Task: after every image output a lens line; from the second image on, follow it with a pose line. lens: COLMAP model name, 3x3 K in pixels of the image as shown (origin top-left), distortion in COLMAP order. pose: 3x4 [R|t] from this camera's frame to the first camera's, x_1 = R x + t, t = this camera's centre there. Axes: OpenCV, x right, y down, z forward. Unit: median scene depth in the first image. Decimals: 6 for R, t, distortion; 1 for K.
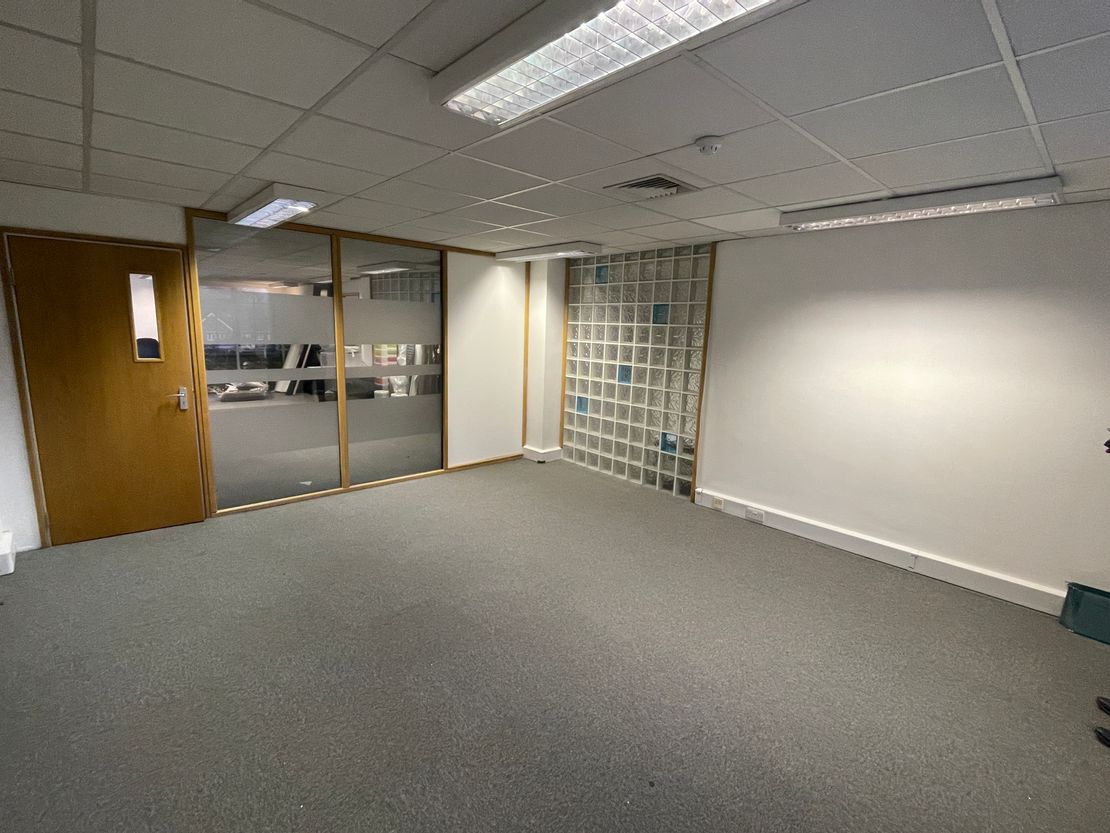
lens RADIAL K [[510.1, 0, 553.8], [0, 510.1, 421.4], [0, 0, 1]] dist [-0.000472, -0.000313]
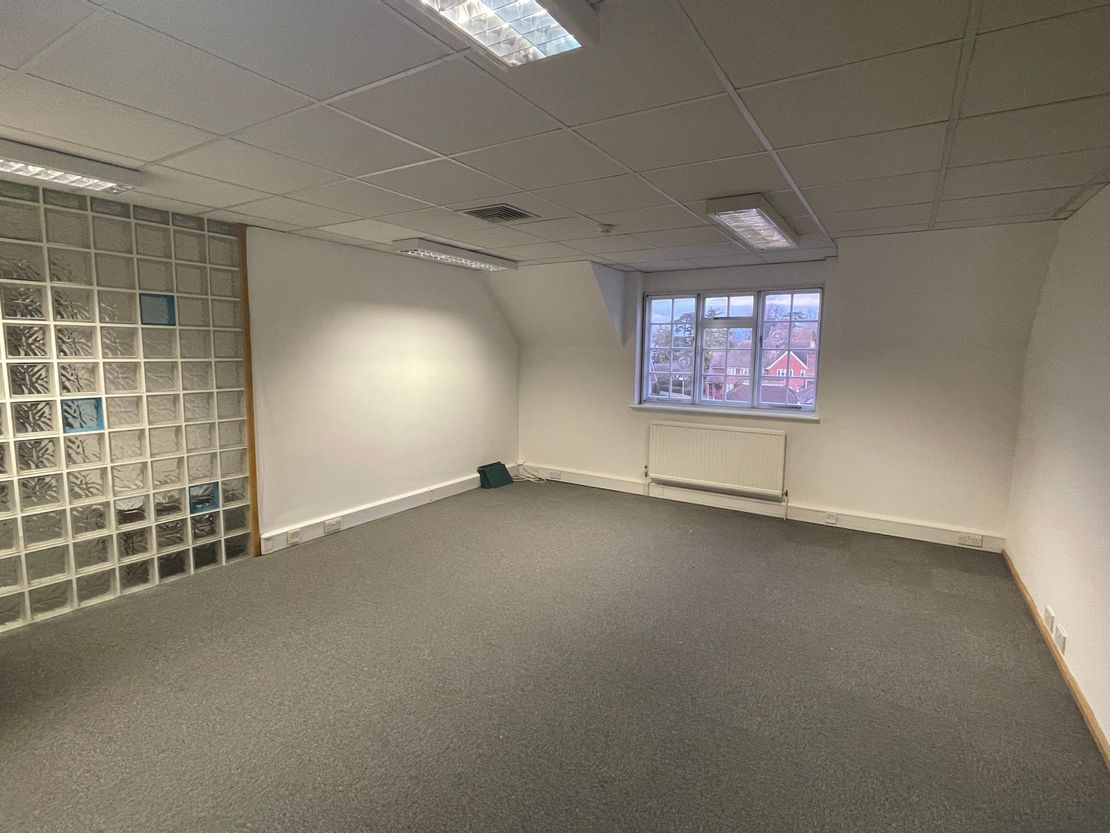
lens RADIAL K [[552.4, 0, 549.4], [0, 552.4, 409.6], [0, 0, 1]] dist [-0.000316, 0.000255]
pose [[-0.255205, -0.142037, 0.956397, -0.638532], [0.154208, 0.970510, 0.185282, -0.150279], [-0.954510, 0.194769, -0.225776, 0.763133]]
